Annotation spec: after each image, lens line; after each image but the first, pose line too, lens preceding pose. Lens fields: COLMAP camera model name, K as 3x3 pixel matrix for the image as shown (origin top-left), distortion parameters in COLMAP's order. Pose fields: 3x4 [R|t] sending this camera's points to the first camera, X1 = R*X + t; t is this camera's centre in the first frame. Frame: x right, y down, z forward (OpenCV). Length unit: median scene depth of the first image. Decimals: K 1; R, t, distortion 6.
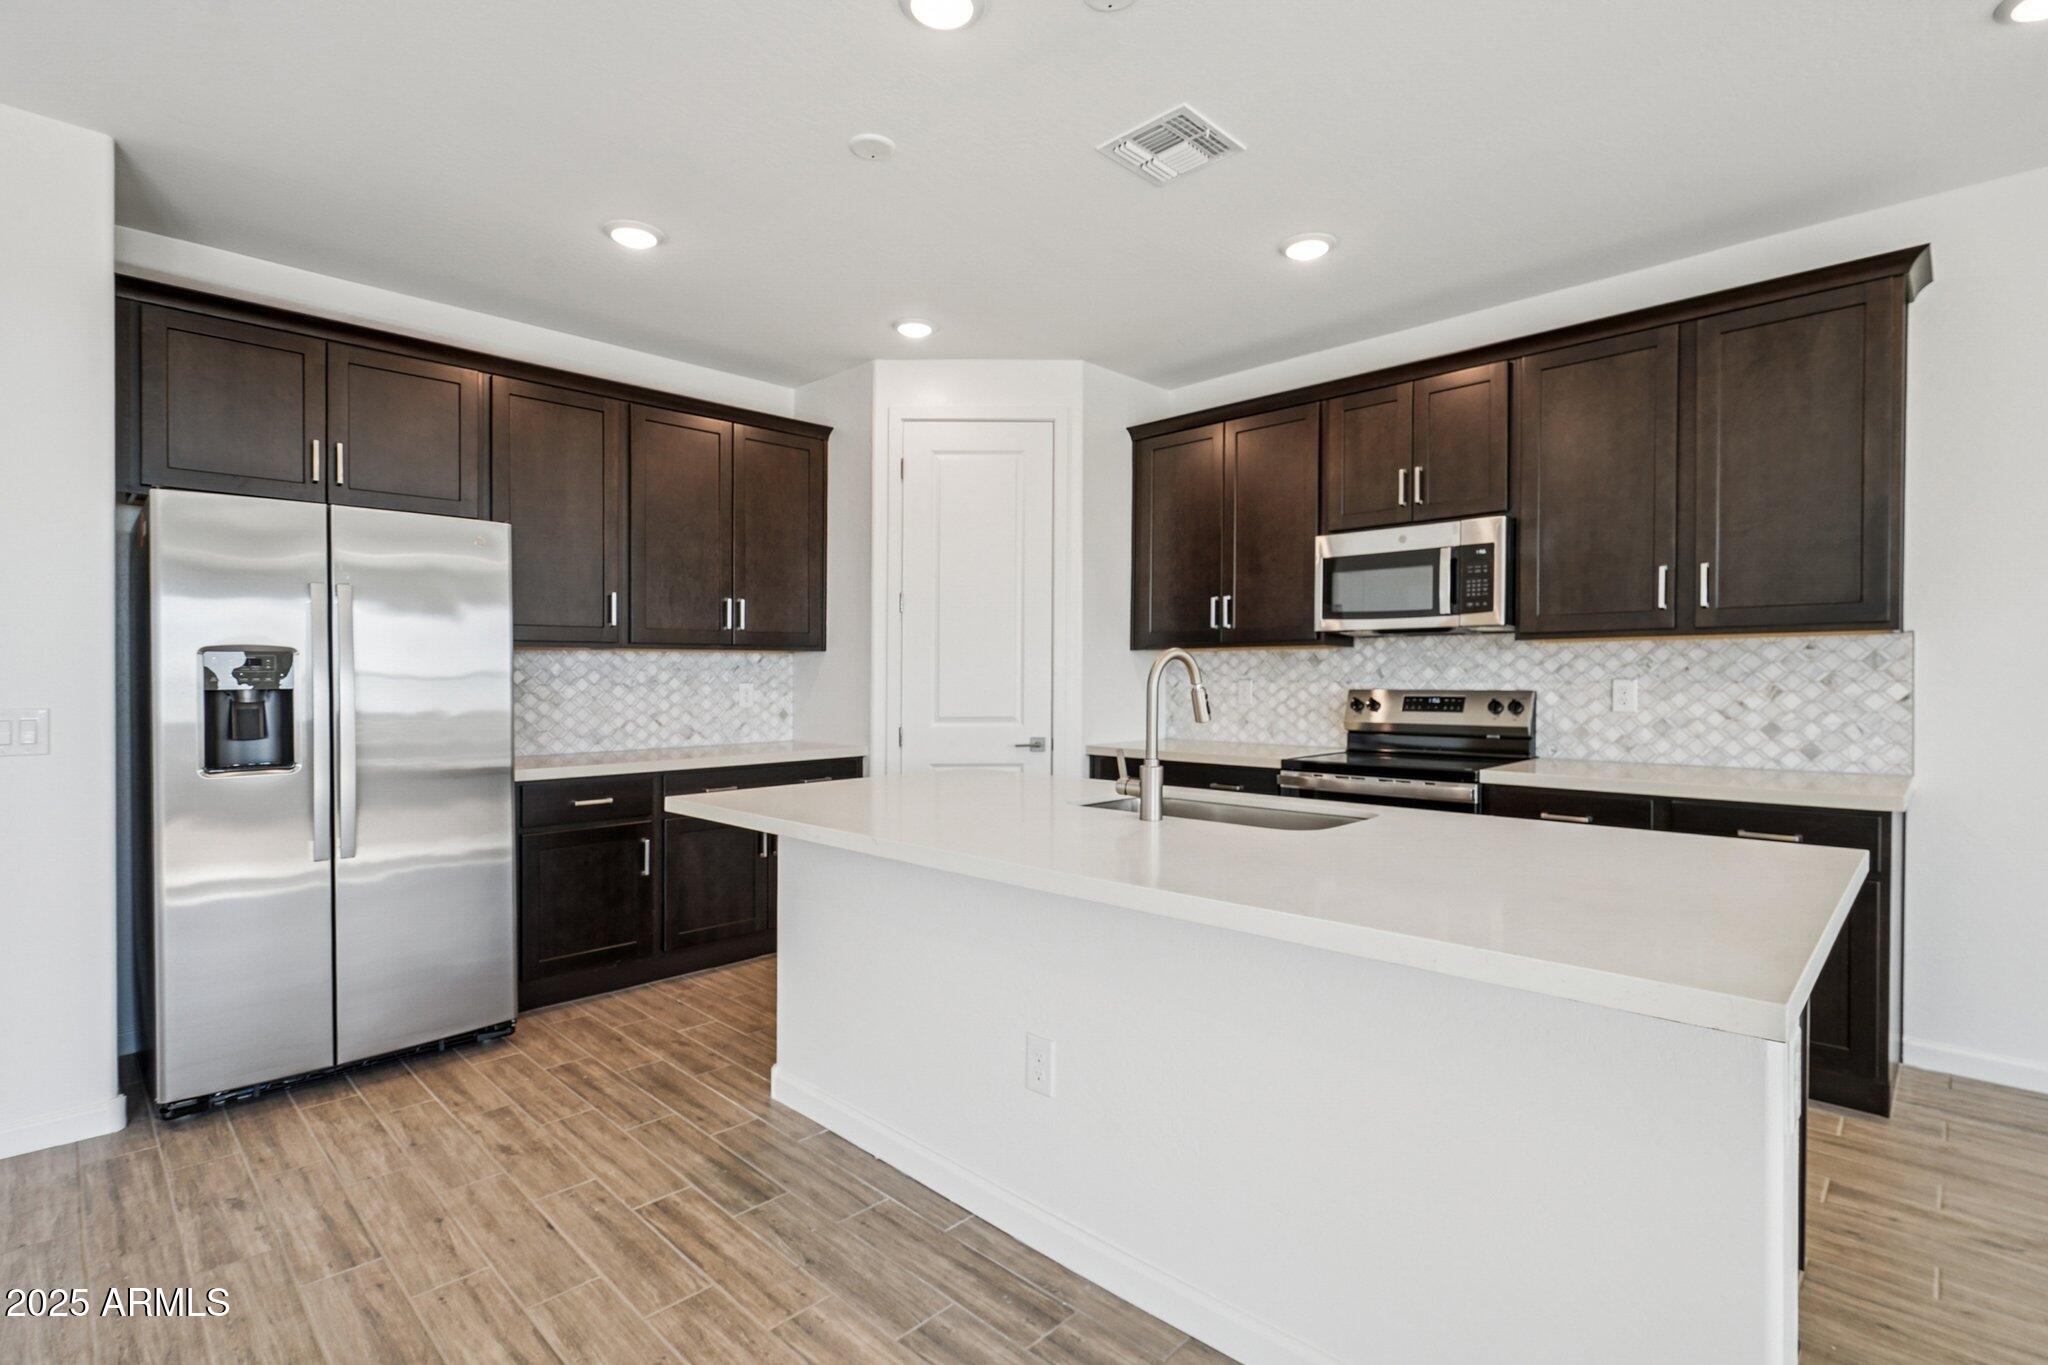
lens RADIAL K [[945.7, 0, 1028.3], [0, 945.7, 693.3], [0, 0, 1]] dist [-0.002948, -0.000216]
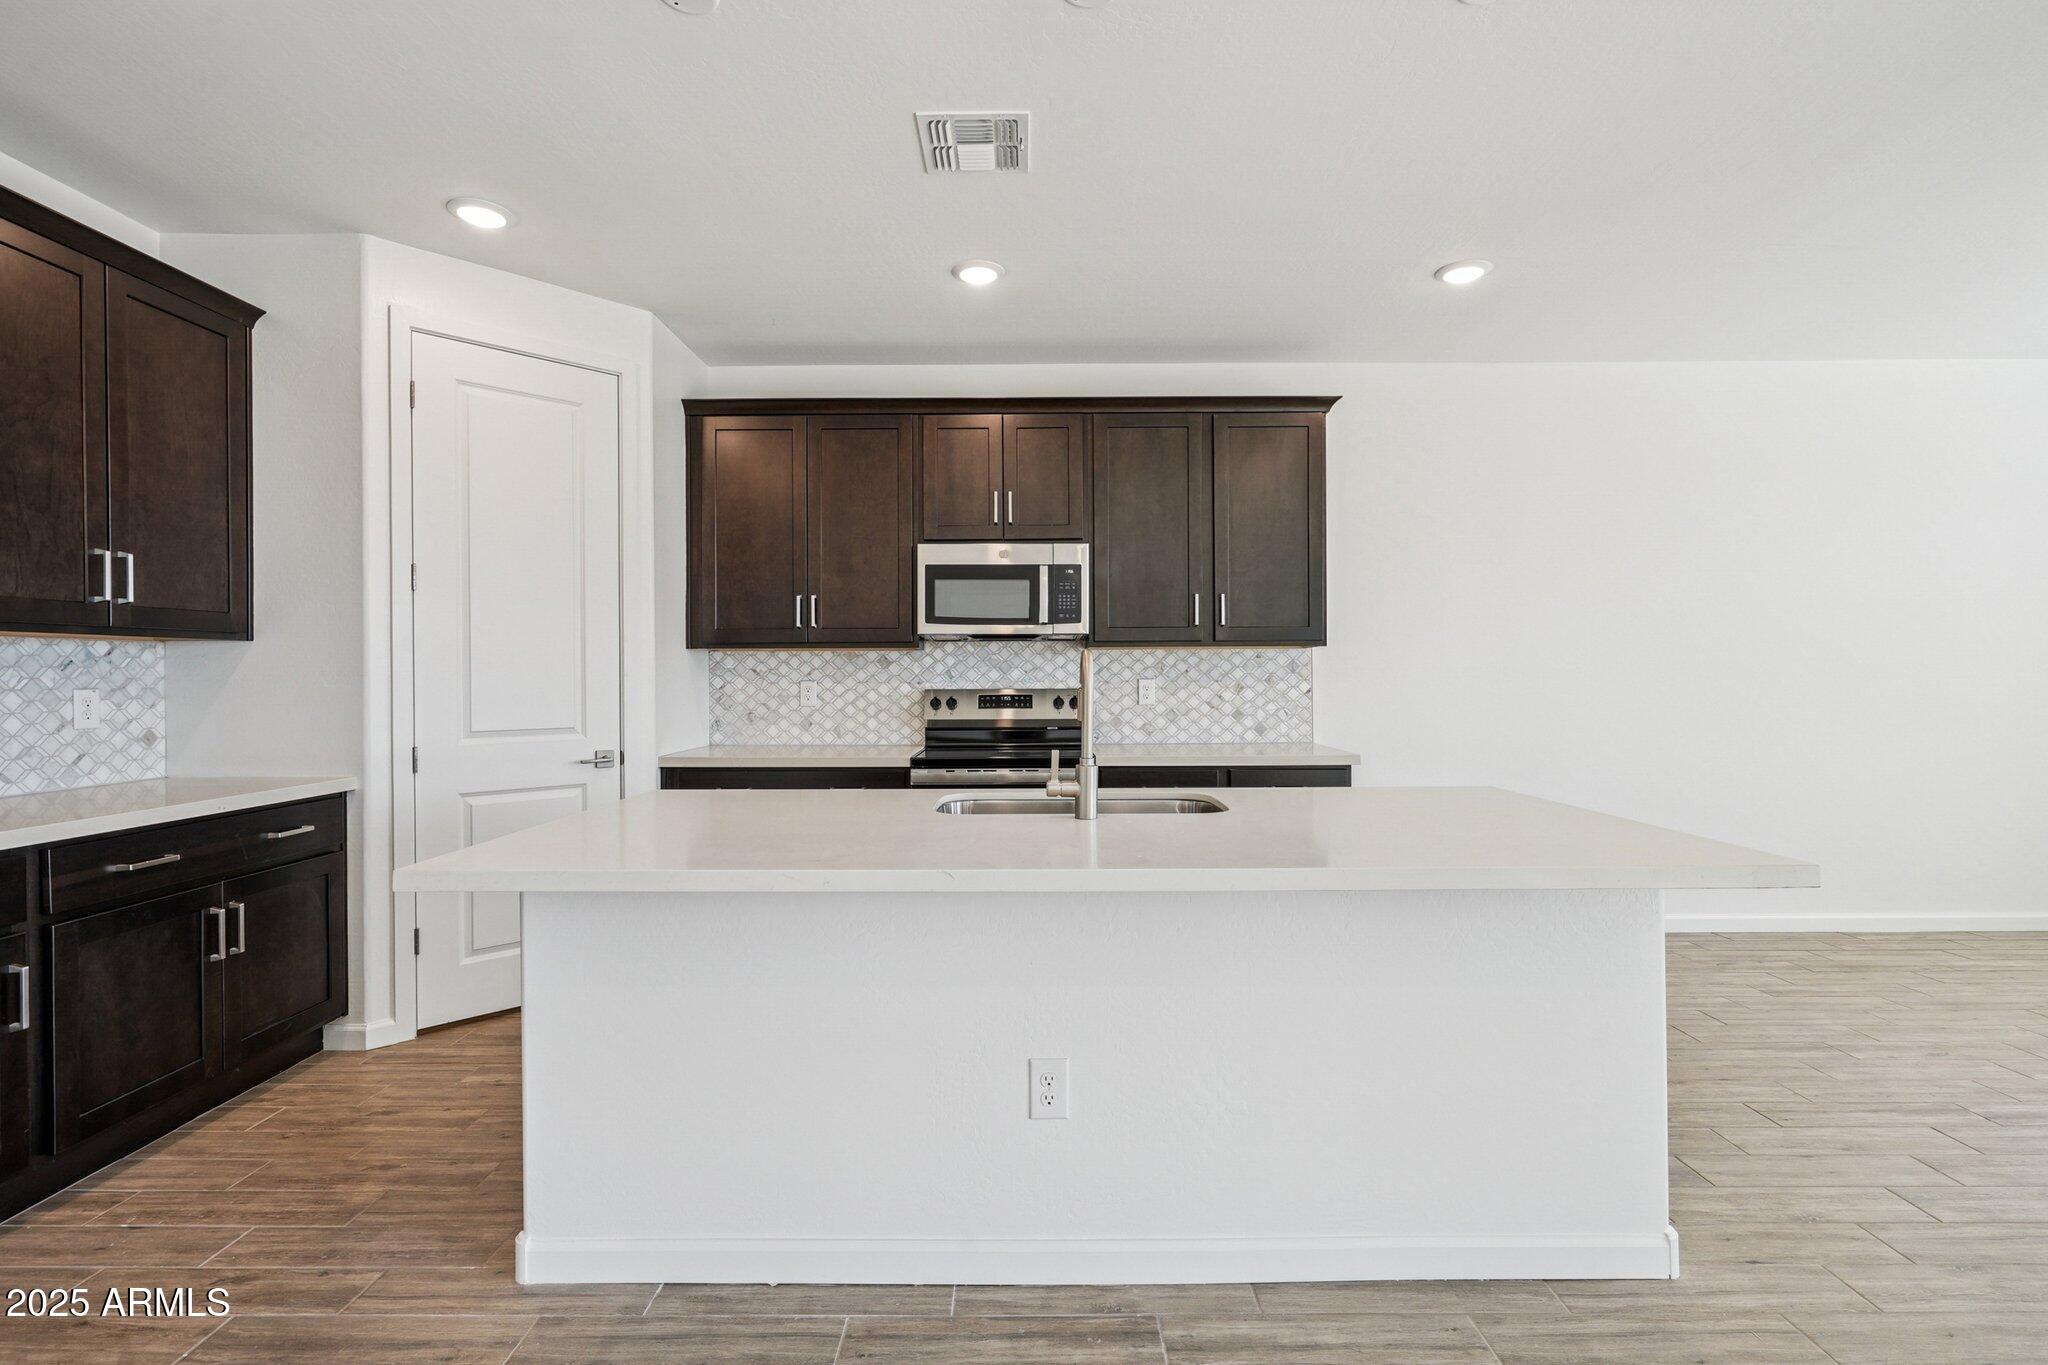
lens RADIAL K [[945.7, 0, 1005.2], [0, 945.7, 688.8], [0, 0, 1]] dist [-0.002948, -0.000216]
pose [[0.728667, -0.009435, 0.684803, -0.362429], [0.013270, 0.999912, -0.000344, -0.003662], [-0.684740, 0.009338, 0.728728, 0.184911]]
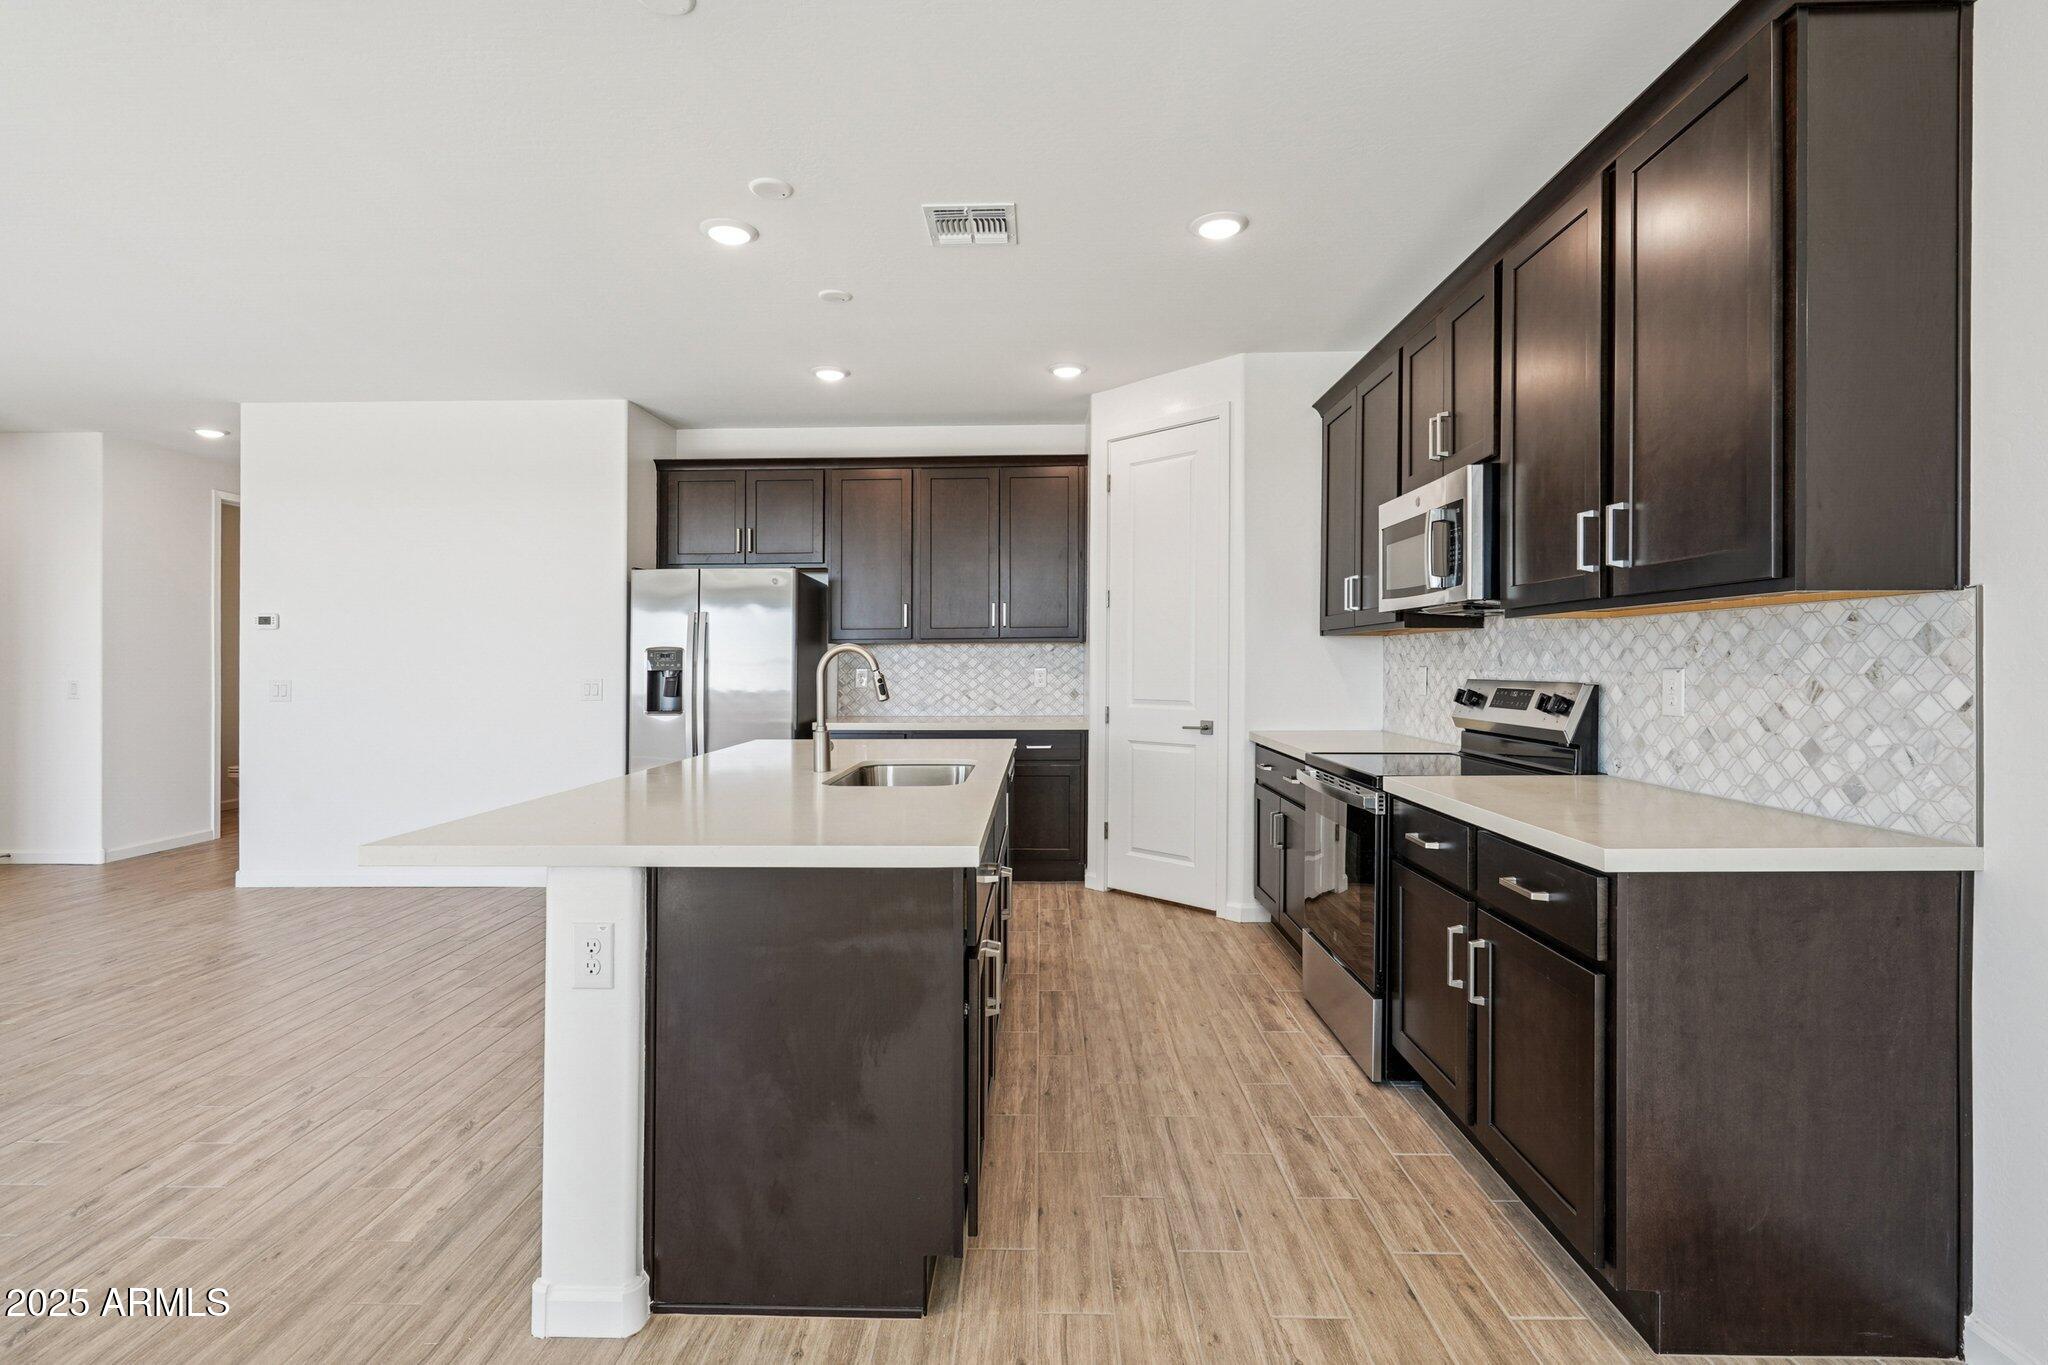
lens RADIAL K [[945.7, 0, 1015.0], [0, 945.7, 648.3], [0, 0, 1]] dist [-0.002948, -0.000216]
pose [[0.680671, -0.010698, -0.732511, 0.761132], [-0.010208, 0.999658, -0.024085, -0.007840], [0.732518, 0.023871, 0.680329, 0.160708]]
